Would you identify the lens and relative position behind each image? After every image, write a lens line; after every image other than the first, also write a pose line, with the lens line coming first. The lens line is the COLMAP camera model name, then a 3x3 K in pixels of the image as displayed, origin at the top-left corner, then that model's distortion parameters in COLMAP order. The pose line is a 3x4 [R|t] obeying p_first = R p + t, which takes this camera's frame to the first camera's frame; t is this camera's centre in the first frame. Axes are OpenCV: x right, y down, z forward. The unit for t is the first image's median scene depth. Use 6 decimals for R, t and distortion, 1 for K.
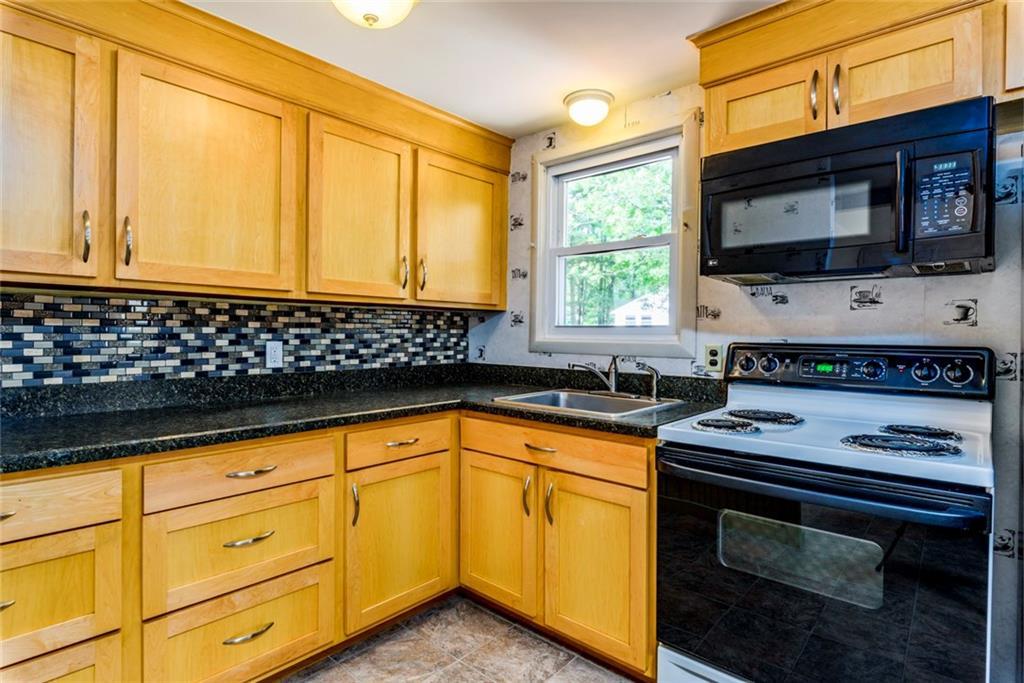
lens RADIAL K [[530.8, 0, 512.2], [0, 530.8, 336.9], [0, 0, 1]] dist [0.000511, -0.003331]
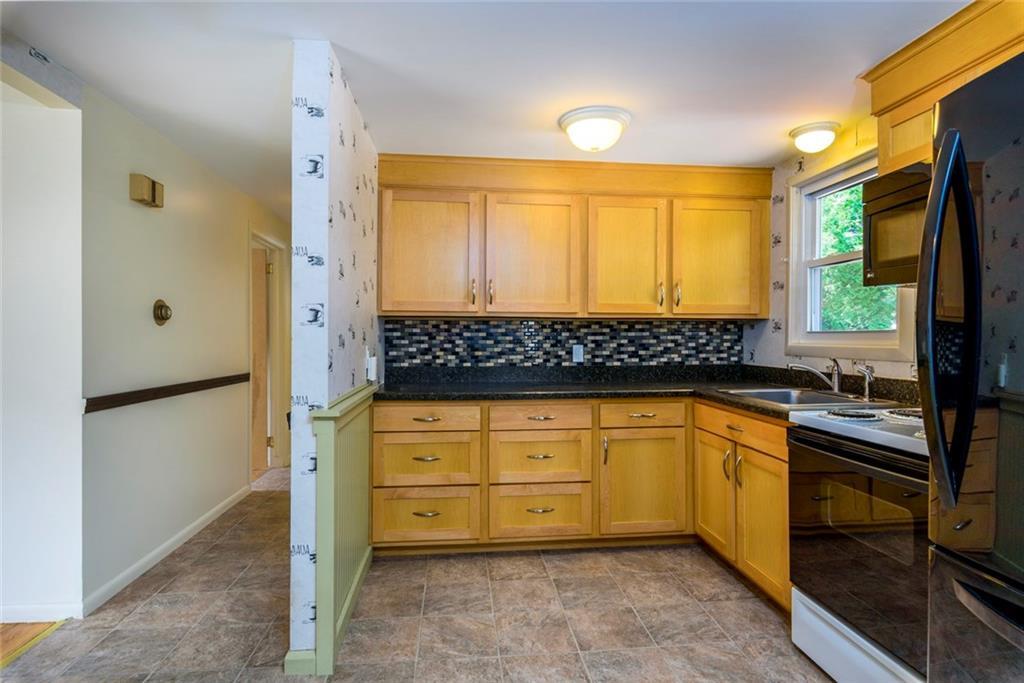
lens RADIAL K [[530.8, 0, 512.0], [0, 530.8, 337.0], [0, 0, 1]] dist [0.000511, -0.003331]
pose [[0.745632, -0.008064, -0.666310, 0.458299], [0.000323, 0.999931, -0.011741, 0.003802], [0.666358, 0.008539, 0.745583, -0.285487]]
